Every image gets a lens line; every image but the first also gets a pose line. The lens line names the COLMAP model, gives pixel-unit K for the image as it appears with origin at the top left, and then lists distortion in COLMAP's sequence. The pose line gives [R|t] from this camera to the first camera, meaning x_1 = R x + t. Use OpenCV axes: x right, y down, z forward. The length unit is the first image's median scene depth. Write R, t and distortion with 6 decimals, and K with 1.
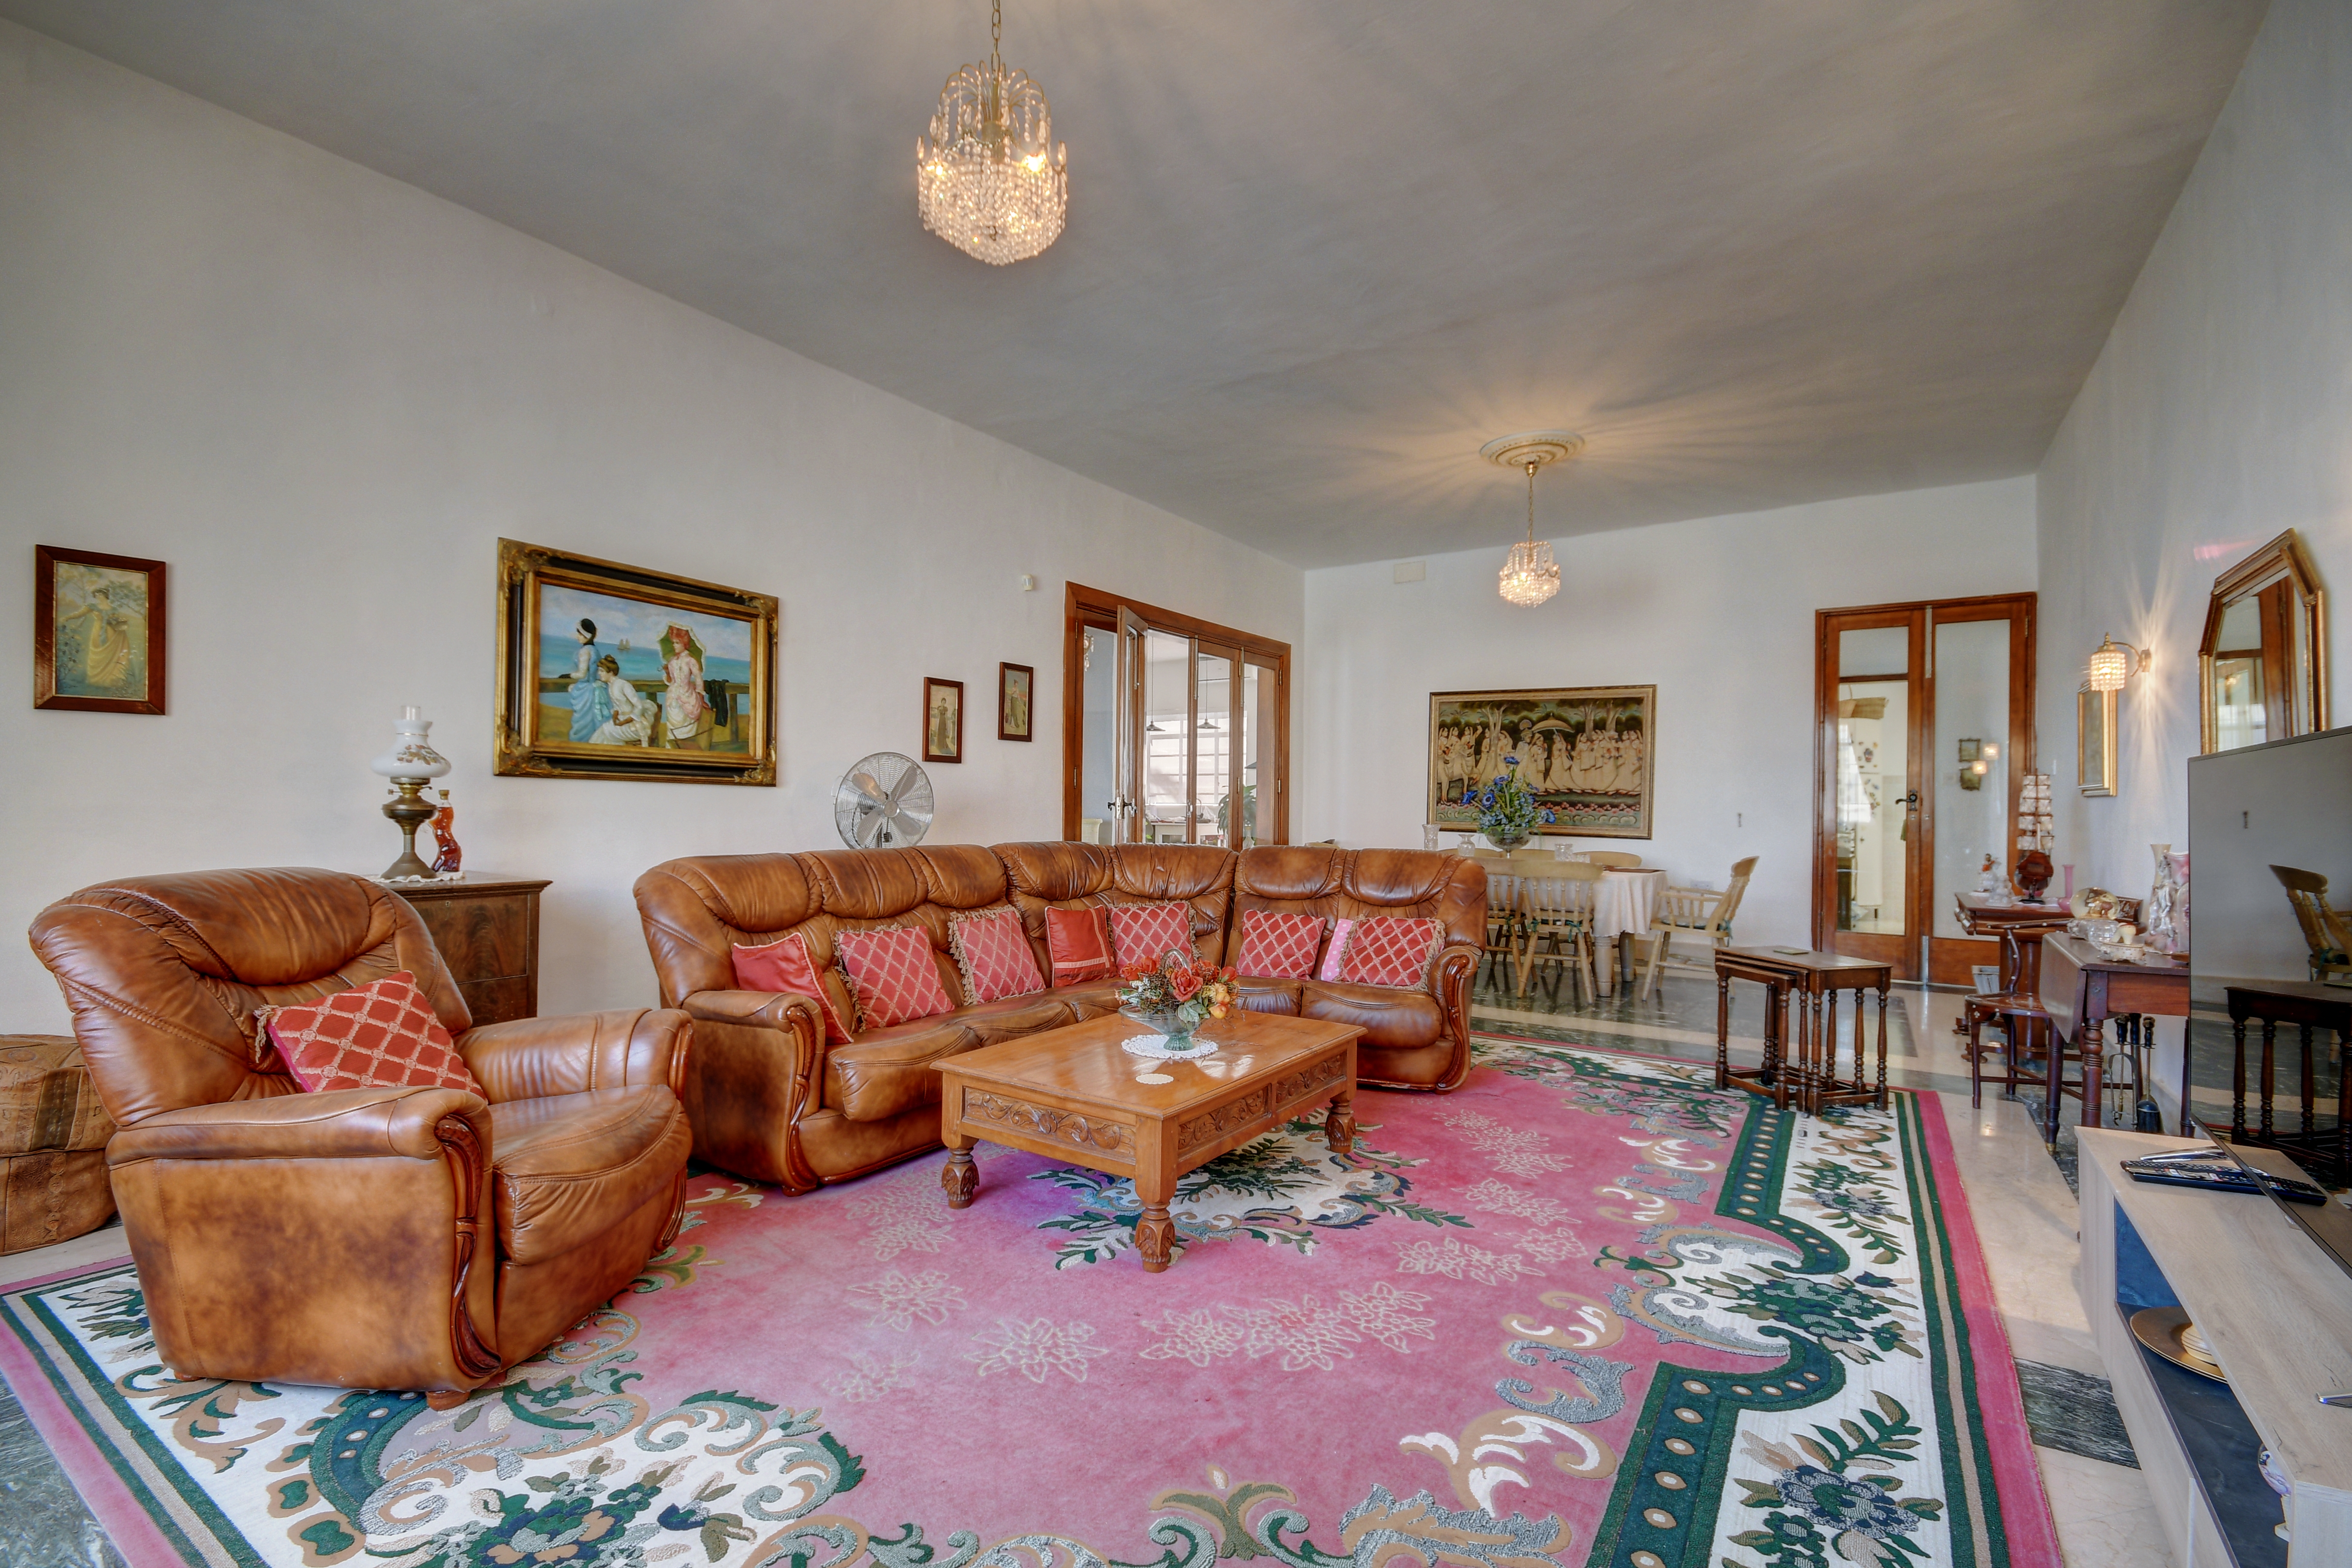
lens RADIAL K [[1042.1, 0, 1175.0], [0, 1042.1, 793.9], [0, 0, 1]] dist [0.000515, -0.001104]
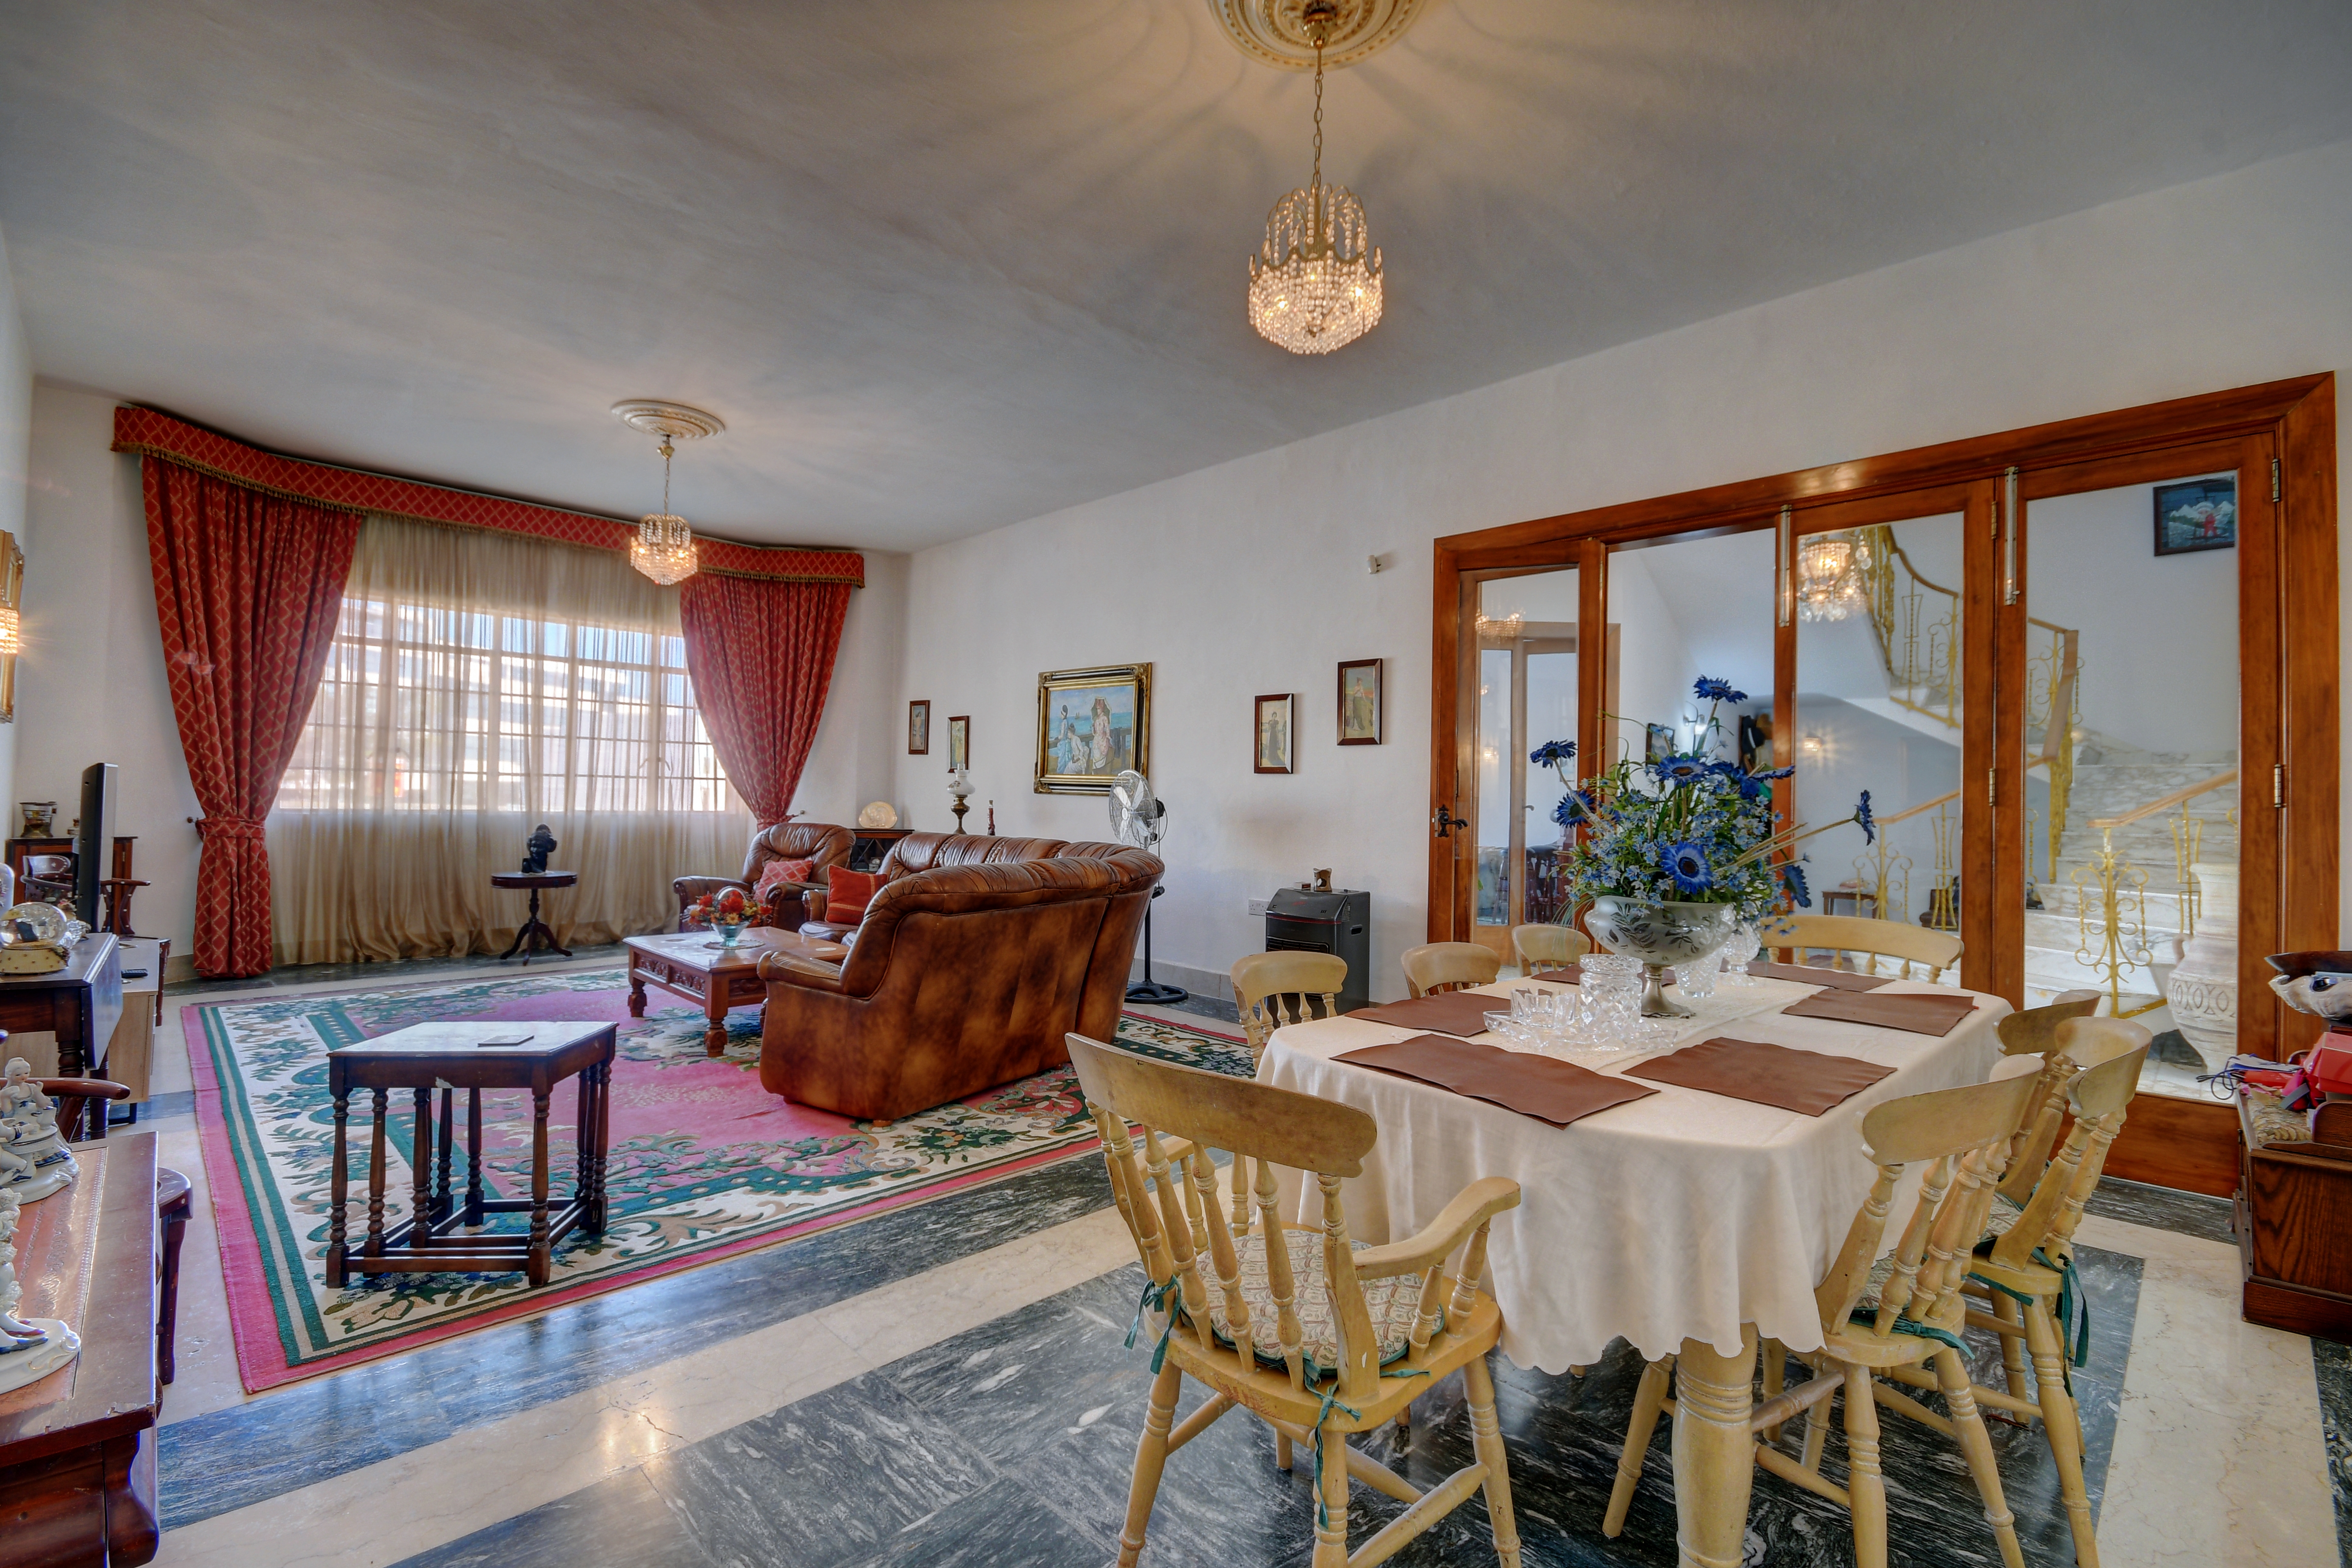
lens RADIAL K [[1042.0, 0, 1174.6], [0, 1042.0, 783.5], [0, 0, 1]] dist [0.000515, -0.001104]
pose [[-0.210248, -0.027138, -0.977271, 1.078314], [-0.011620, 0.999613, -0.025258, 0.009945], [0.977579, 0.006045, -0.210482, 1.468029]]
